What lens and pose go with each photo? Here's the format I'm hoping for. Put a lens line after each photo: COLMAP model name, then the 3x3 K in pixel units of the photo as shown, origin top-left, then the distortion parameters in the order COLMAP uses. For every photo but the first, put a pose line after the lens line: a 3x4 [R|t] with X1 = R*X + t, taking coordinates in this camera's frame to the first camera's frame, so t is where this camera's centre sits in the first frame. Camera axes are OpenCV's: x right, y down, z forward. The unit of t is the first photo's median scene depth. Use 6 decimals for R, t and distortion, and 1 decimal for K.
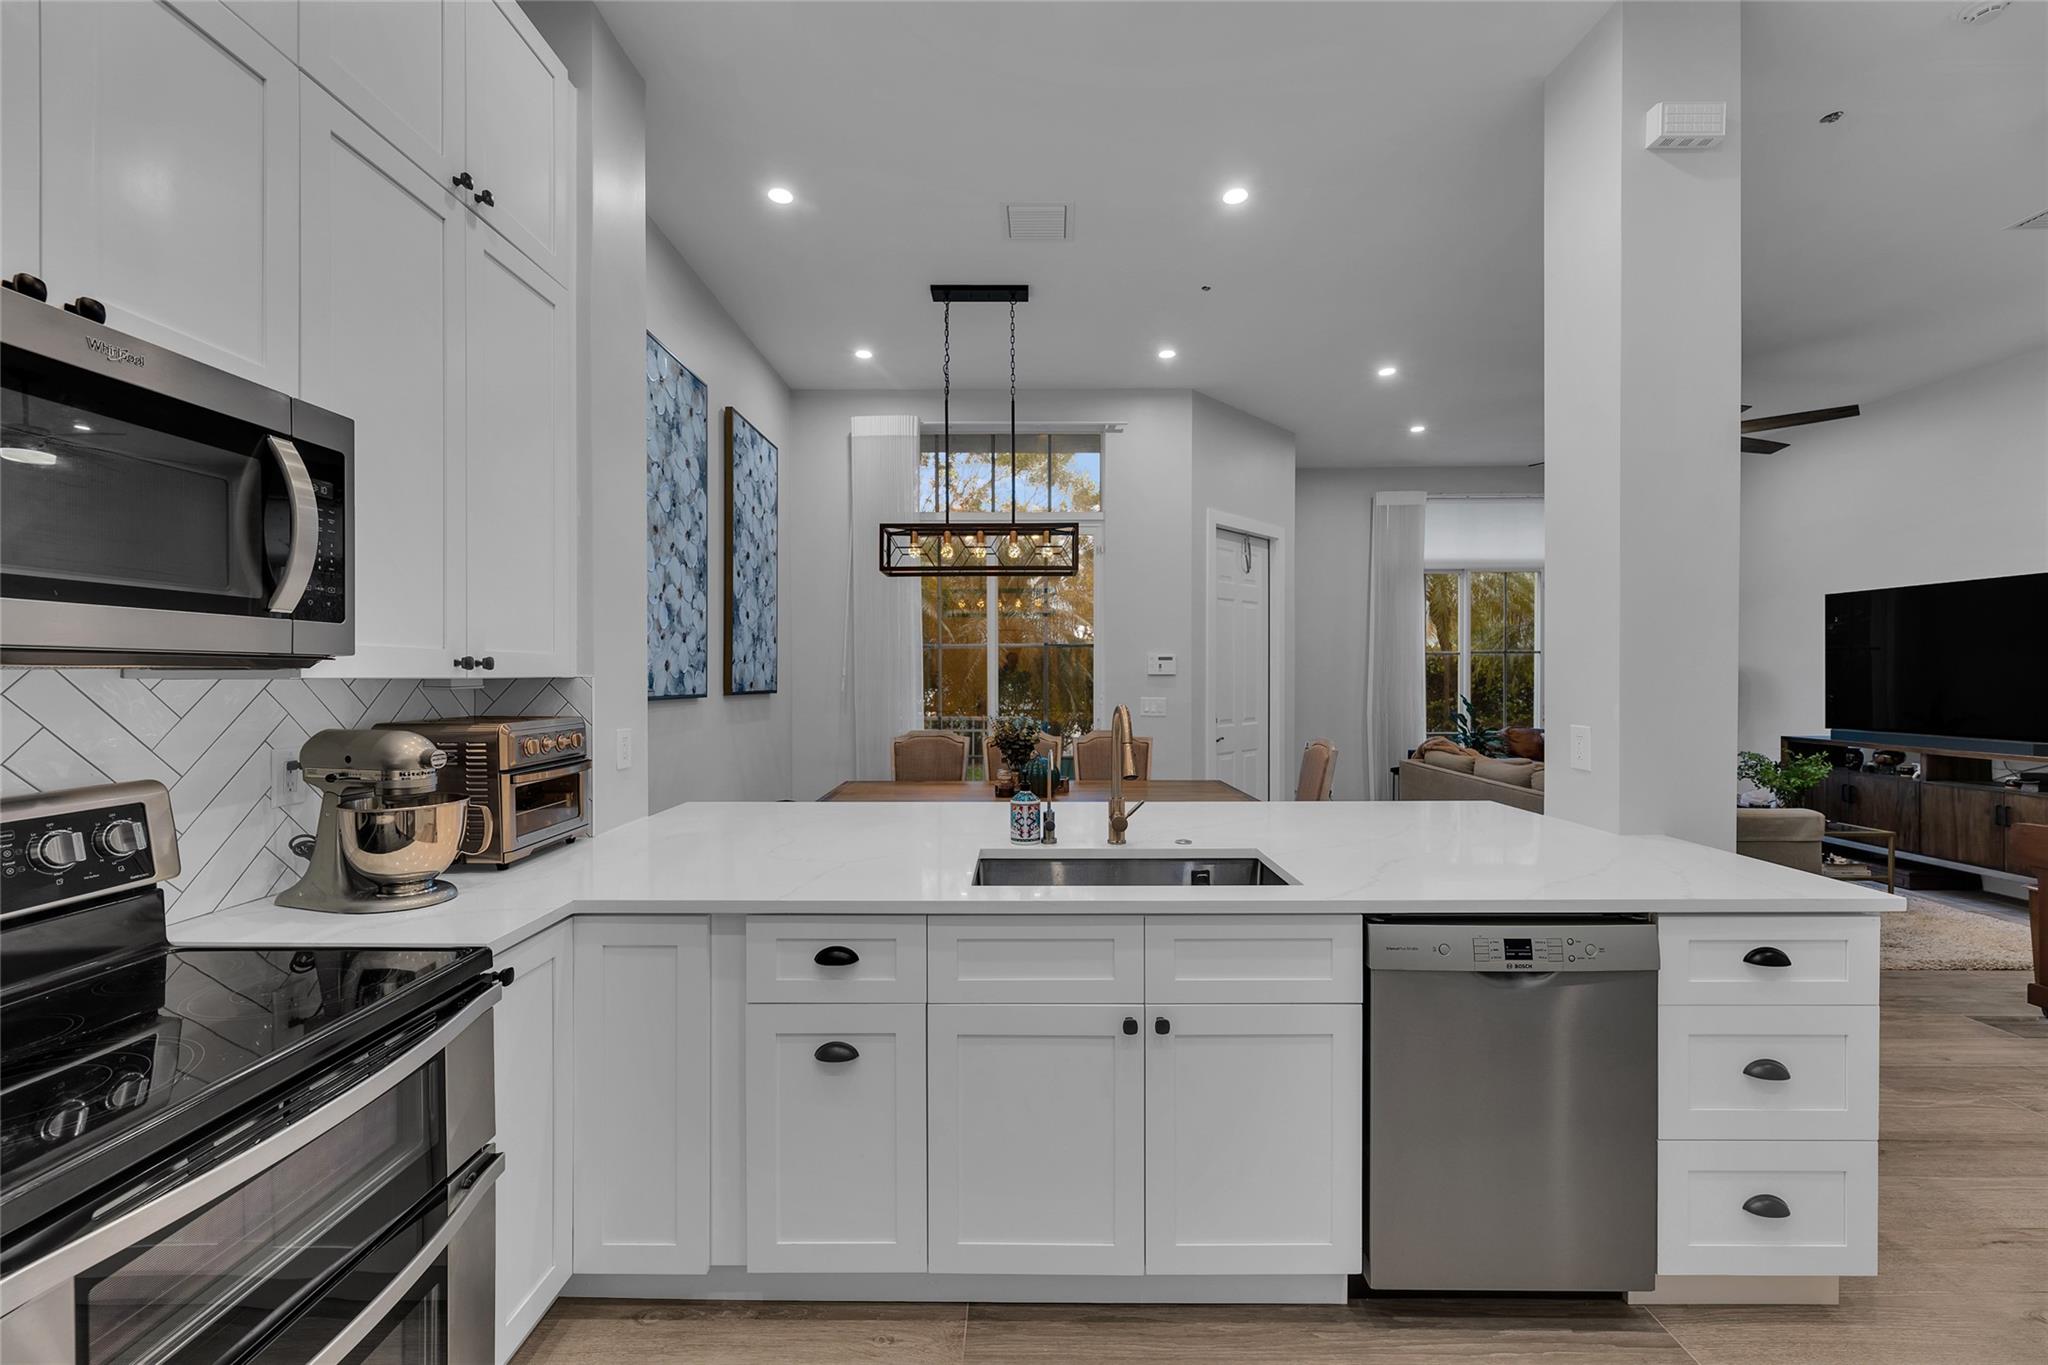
lens RADIAL K [[823.9, 0, 1020.7], [0, 823.9, 680.3], [0, 0, 1]] dist [0.000104, -0.000137]
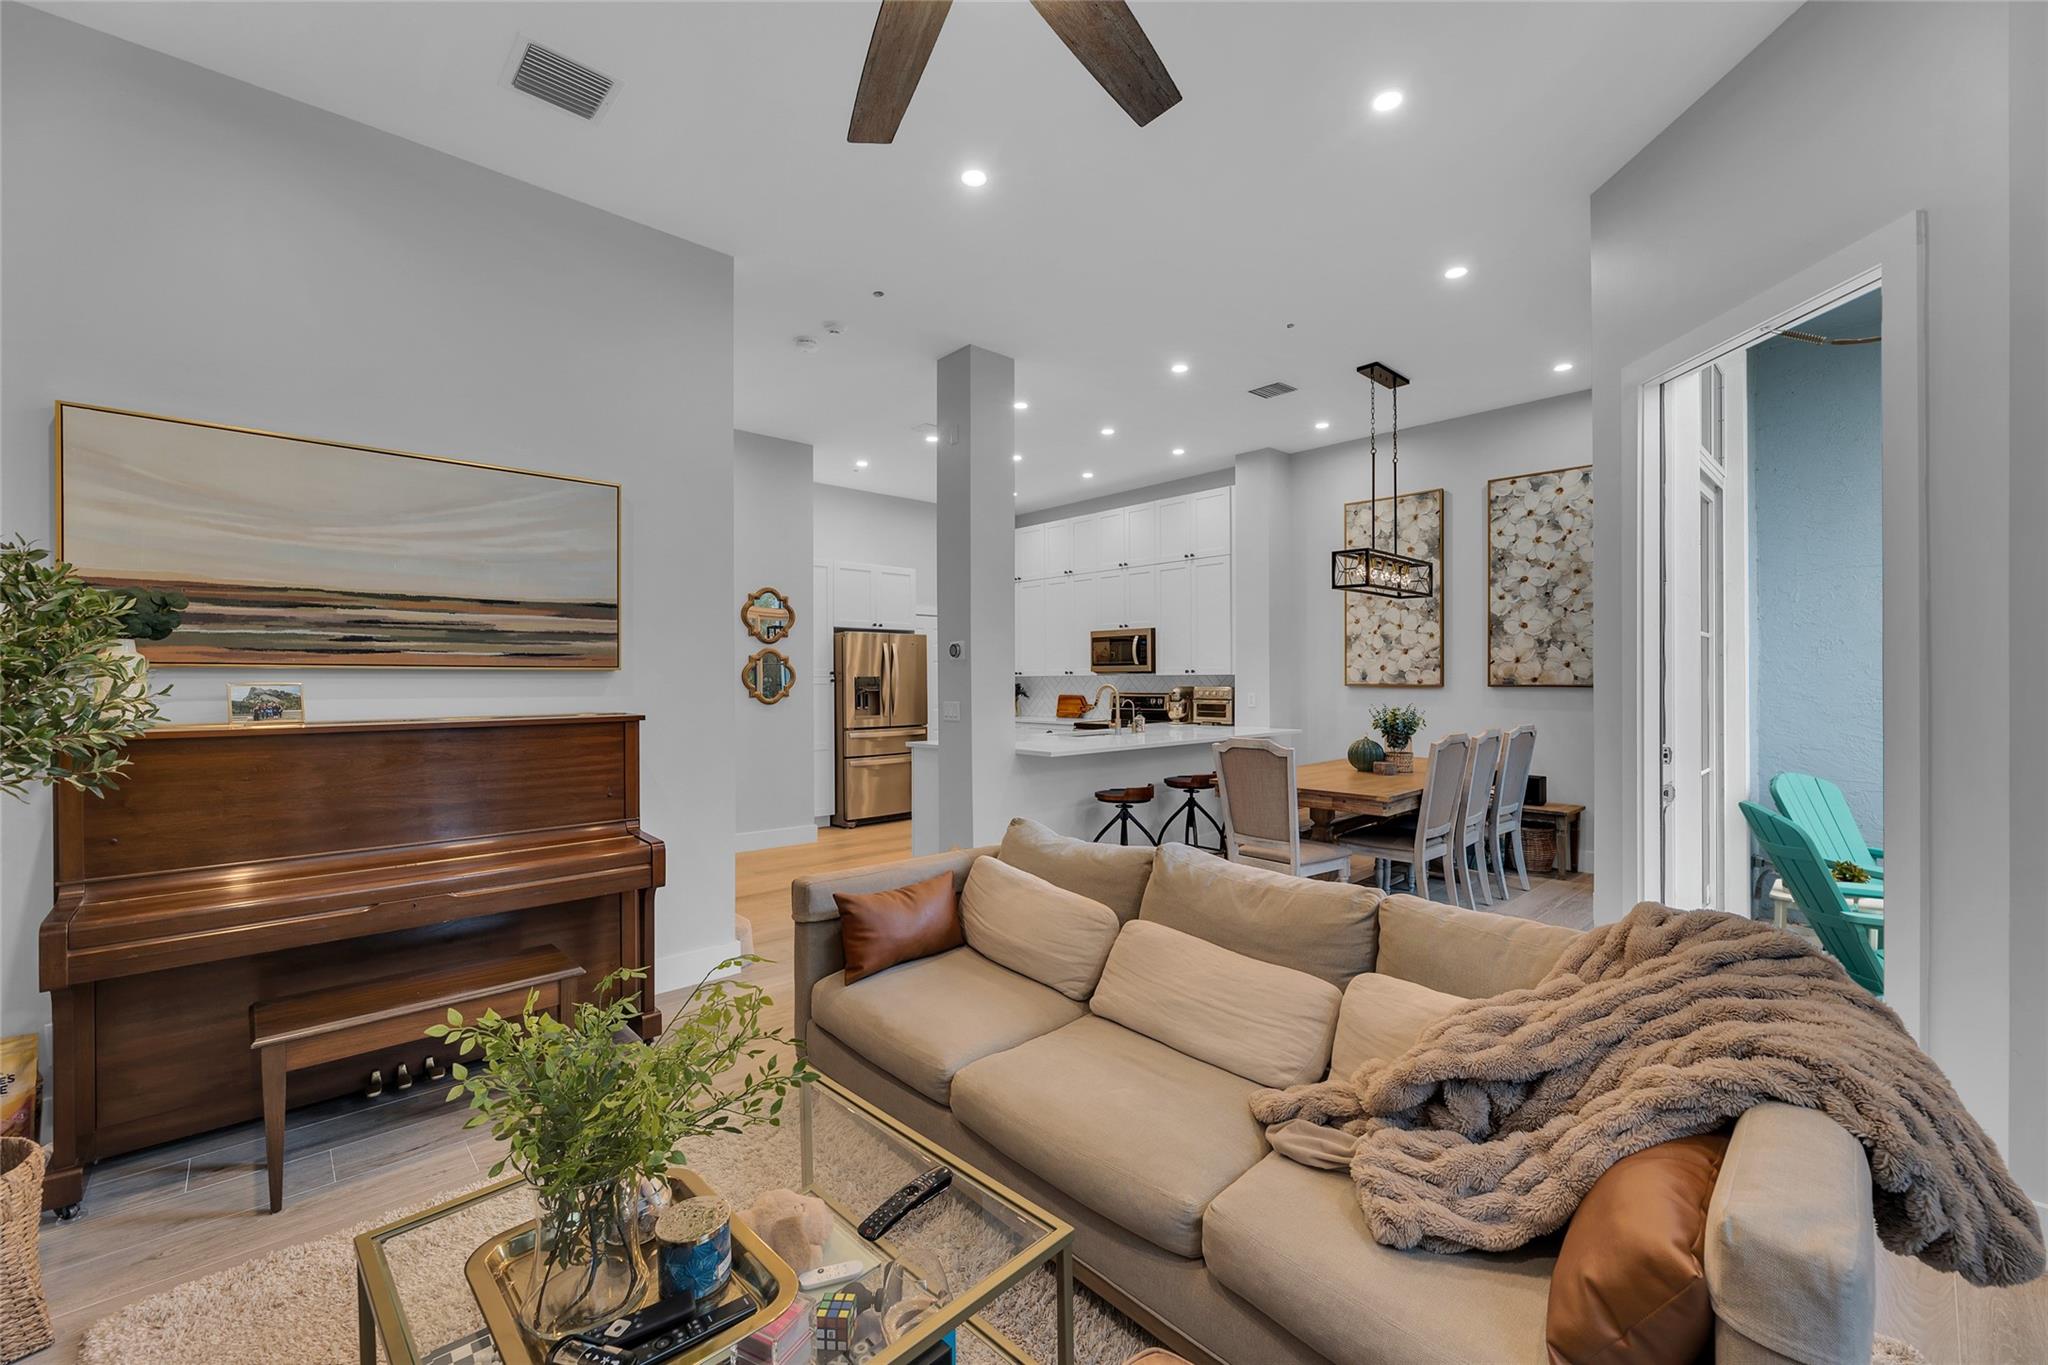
lens RADIAL K [[826.2, 0, 1029.0], [0, 826.2, 683.8], [0, 0, 1]] dist [-0.008420, 0.000012]
pose [[-0.726674, 0.009865, -0.686912, 1.312648], [0.001231, 0.999914, 0.013058, -0.006635], [0.686982, 0.008644, -0.726623, 1.648201]]
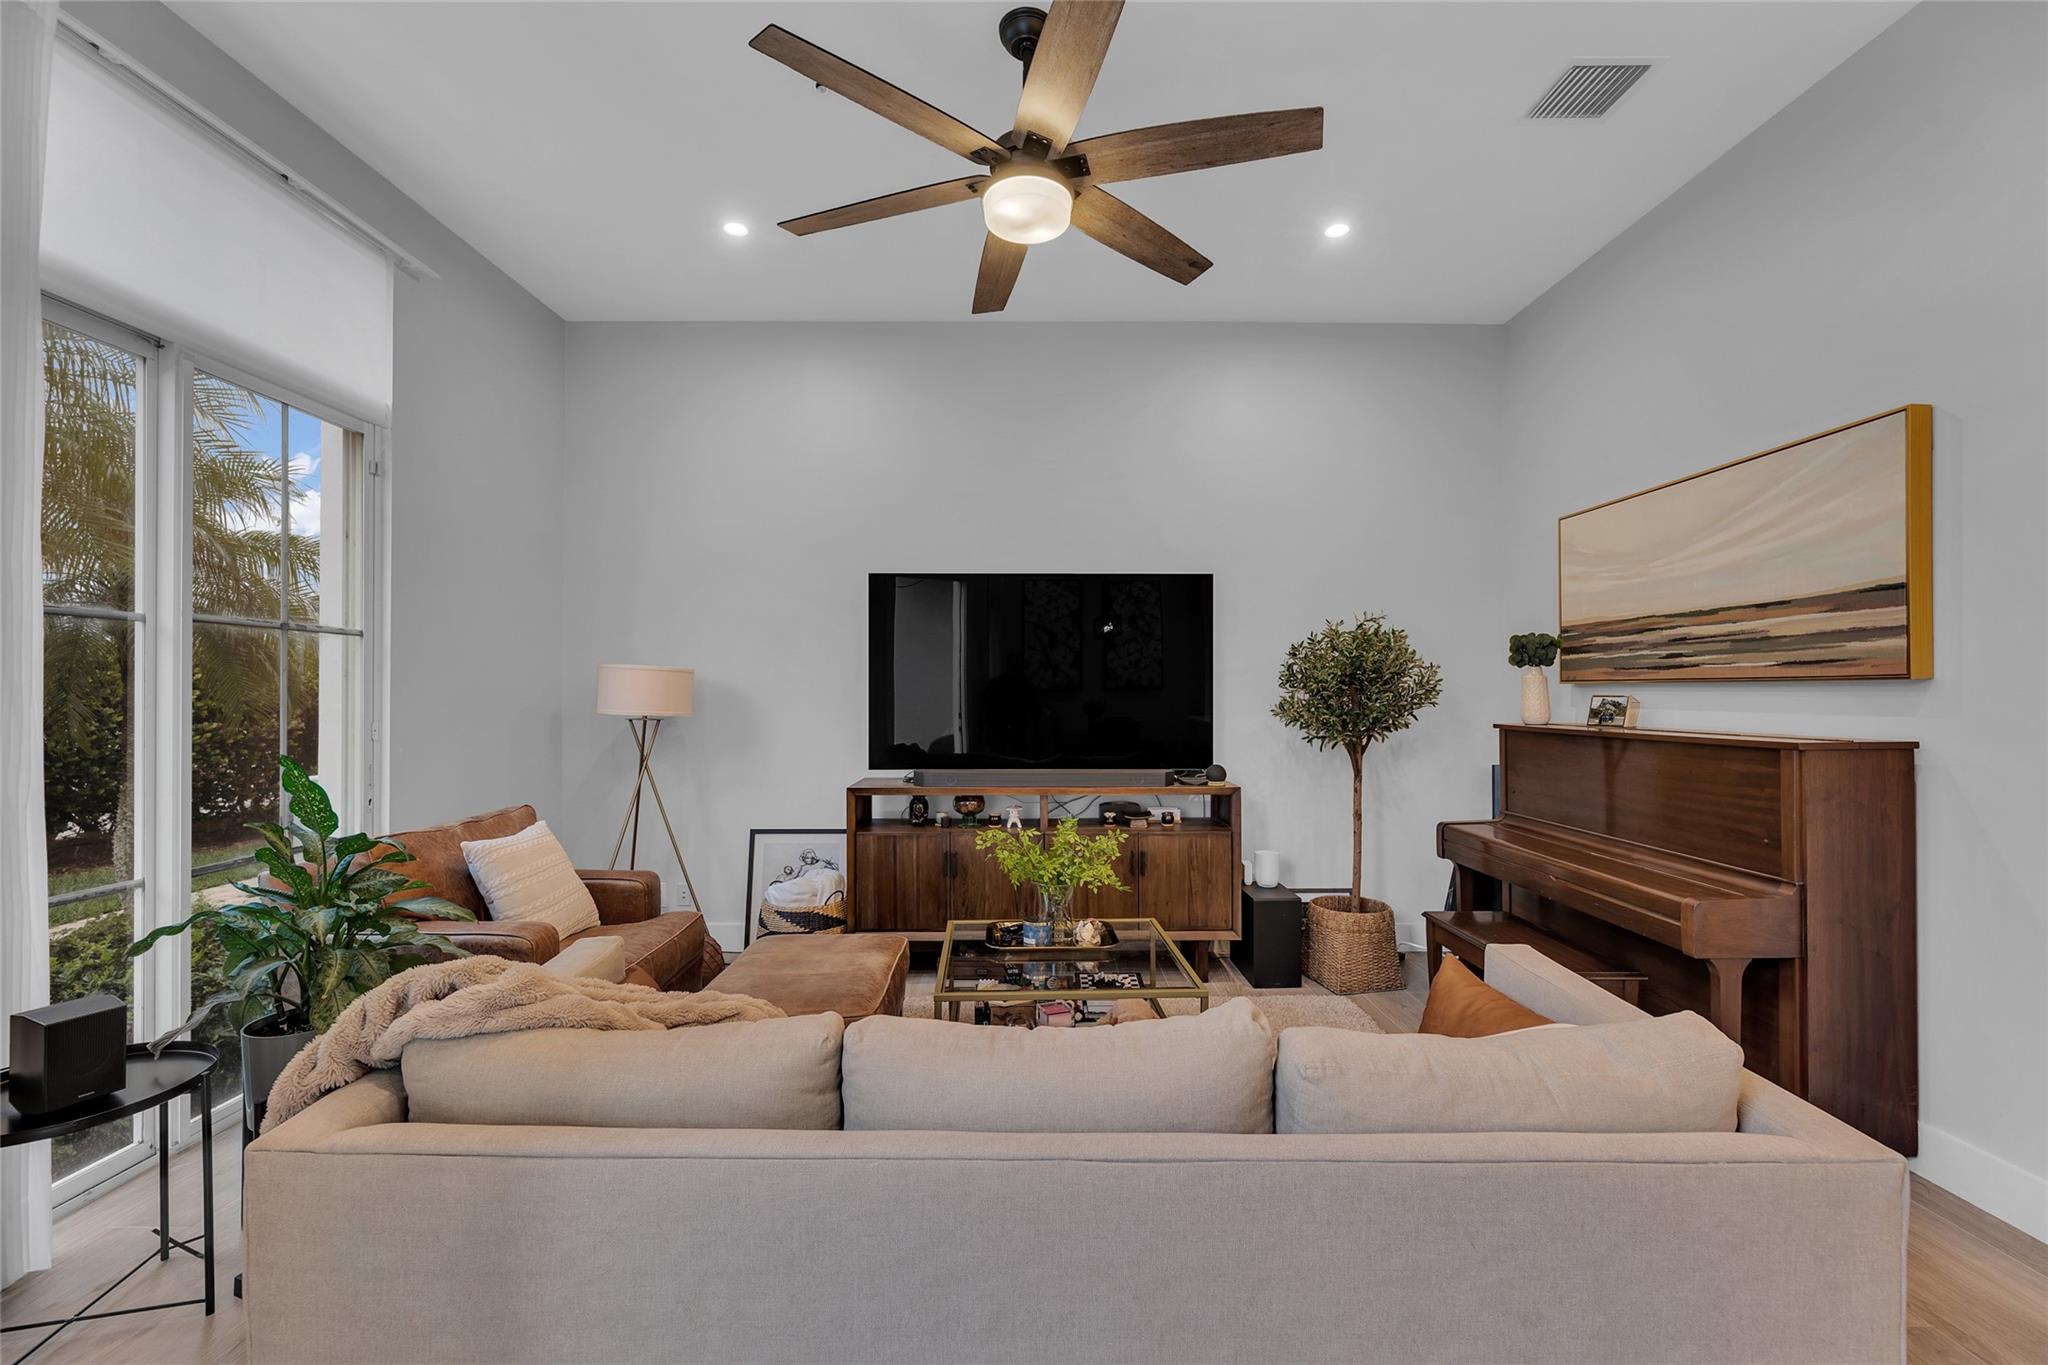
lens RADIAL K [[855.1, 0, 1023.2], [0, 855.1, 689.1], [0, 0, 1]] dist [-0.000937, -0.000107]
pose [[-0.007681, 0.007617, 0.999941, 0.418239], [0.008131, 0.999938, -0.007554, -0.003713], [-0.999937, 0.008073, -0.007742, 1.358238]]
